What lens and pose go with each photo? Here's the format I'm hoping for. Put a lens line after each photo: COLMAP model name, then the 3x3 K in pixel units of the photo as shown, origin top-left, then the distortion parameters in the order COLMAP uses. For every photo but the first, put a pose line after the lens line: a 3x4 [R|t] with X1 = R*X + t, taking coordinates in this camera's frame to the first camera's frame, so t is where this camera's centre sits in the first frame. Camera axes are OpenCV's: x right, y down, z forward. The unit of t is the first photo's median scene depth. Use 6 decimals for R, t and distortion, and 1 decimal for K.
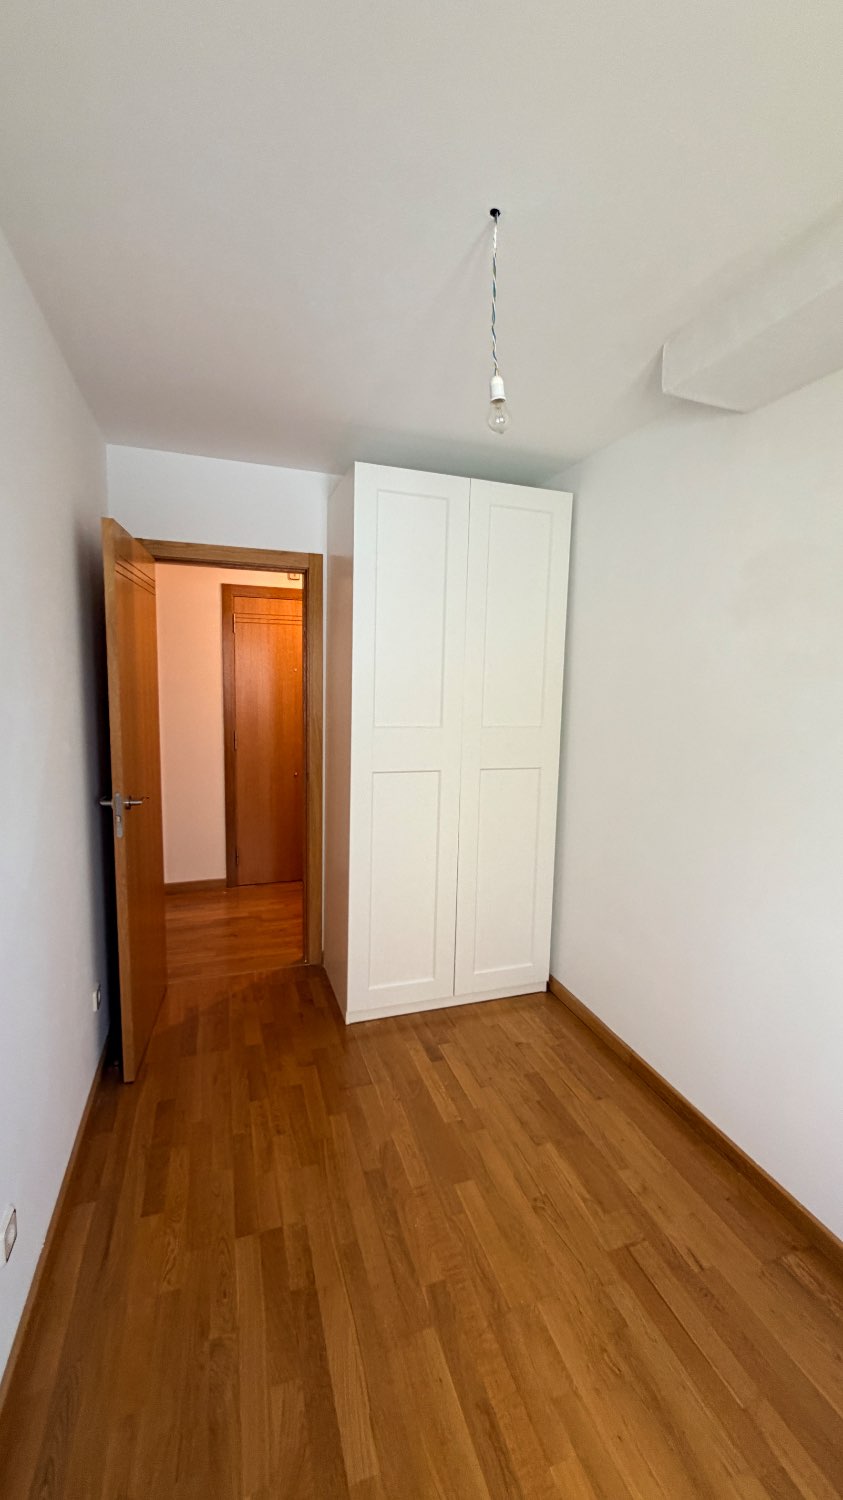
lens RADIAL K [[601.6, 0, 423.4], [0, 601.6, 753.9], [0, 0, 1]] dist [0.003758, -0.000089]
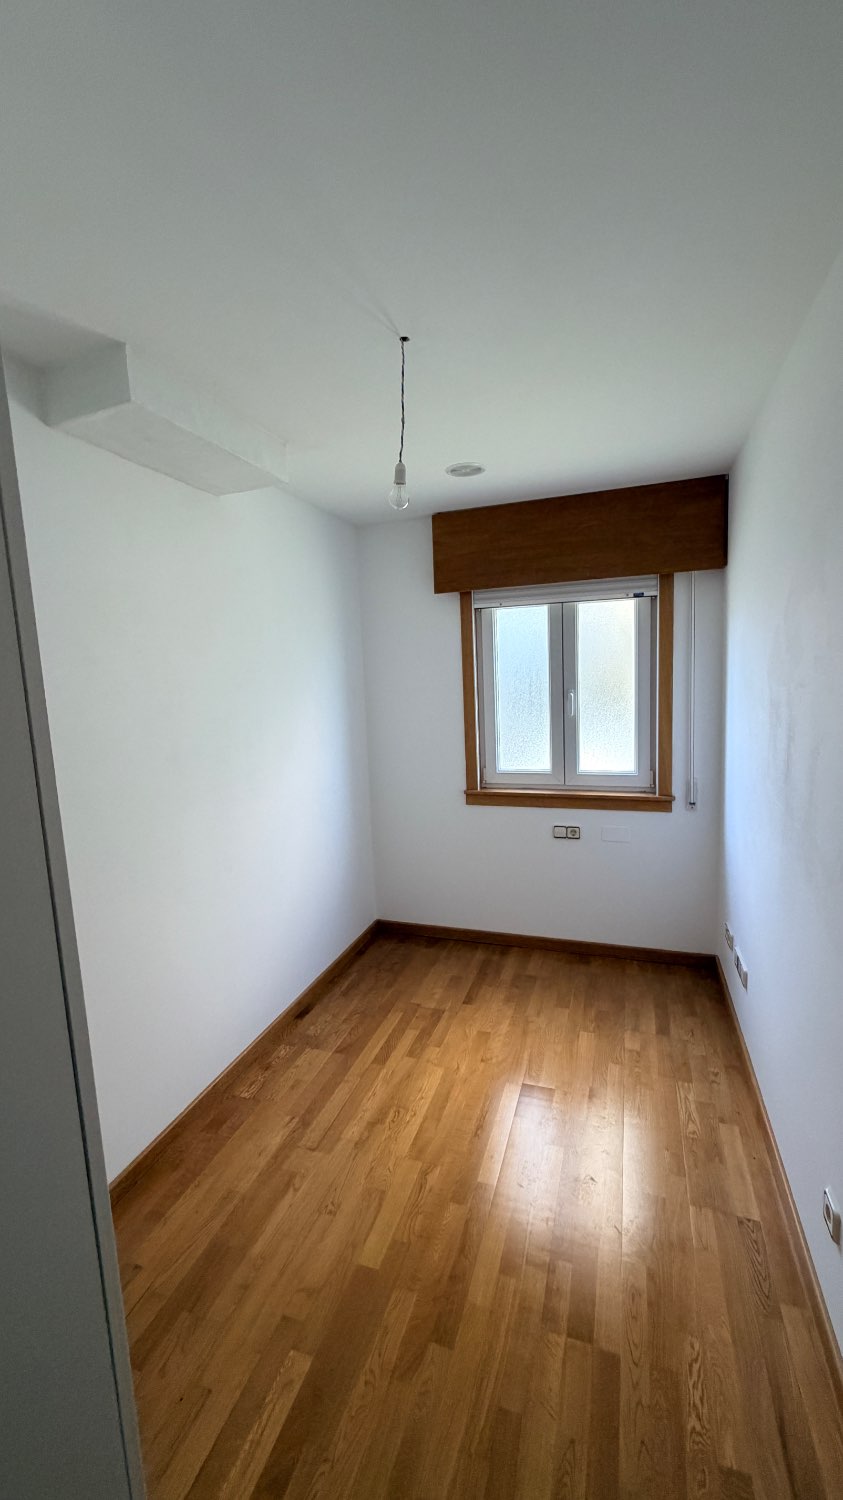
lens RADIAL K [[601.6, 0, 414.5], [0, 601.6, 752.3], [0, 0, 1]] dist [0.003758, -0.000089]
pose [[-0.787409, -0.071820, 0.612232, -0.533683], [0.101162, 0.964668, 0.243272, -0.273677], [-0.608073, 0.253490, -0.752323, 1.571290]]
